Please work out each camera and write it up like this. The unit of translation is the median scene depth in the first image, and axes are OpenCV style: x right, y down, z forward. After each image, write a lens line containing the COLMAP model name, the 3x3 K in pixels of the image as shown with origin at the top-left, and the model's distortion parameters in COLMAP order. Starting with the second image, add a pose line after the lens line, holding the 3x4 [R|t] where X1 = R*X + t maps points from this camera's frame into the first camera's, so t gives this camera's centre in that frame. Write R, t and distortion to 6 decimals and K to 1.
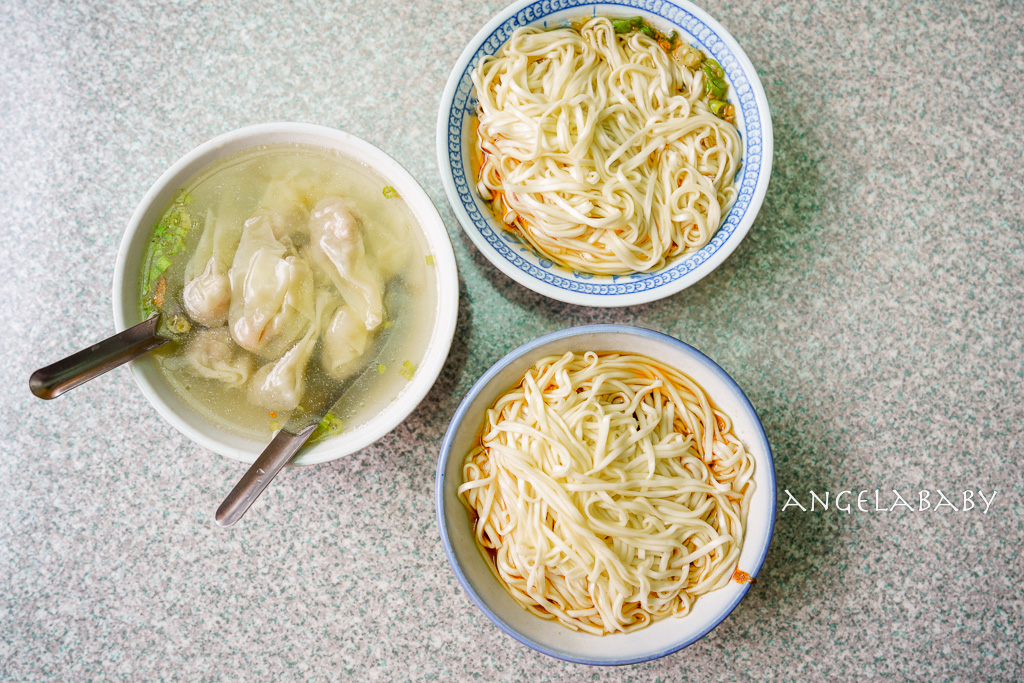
lens RADIAL K [[862.2, 0, 511.2], [0, 862.2, 344.6], [0, 0, 1]] dist [-0.010042, 0.008087]
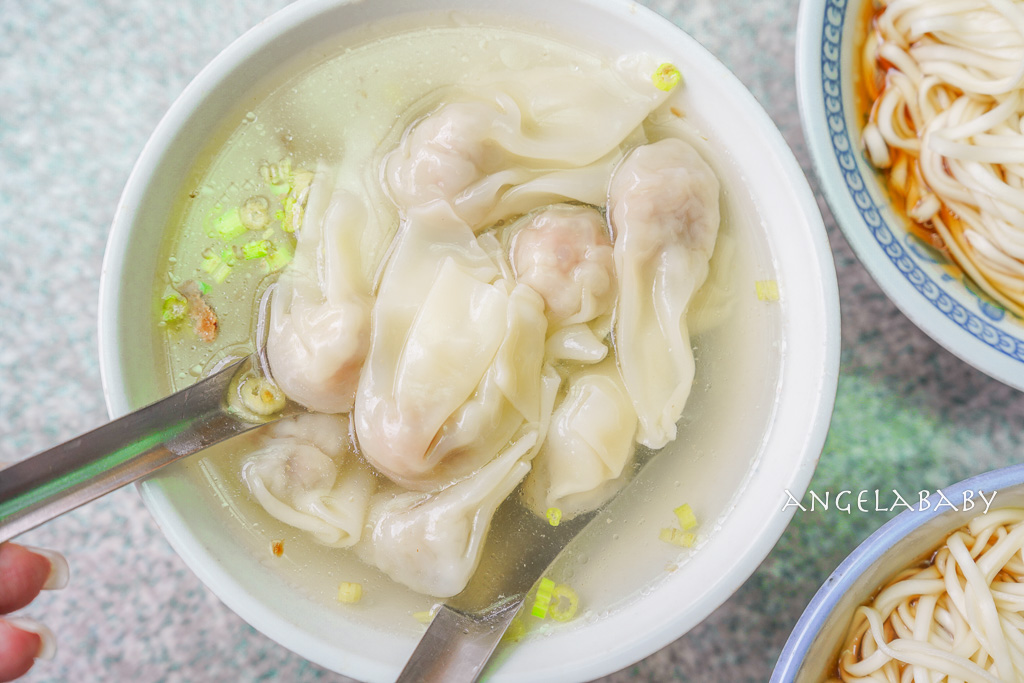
lens RADIAL K [[1346.5, 0, 512.2], [0, 1346.5, 341.8], [0, 0, 1]] dist [0.130230, 0.000000]
pose [[0.994785, 0.098860, 0.025082, -0.244516], [-0.098815, 0.995101, -0.003020, -0.047979], [-0.025257, 0.000525, 0.999681, 0.242702]]
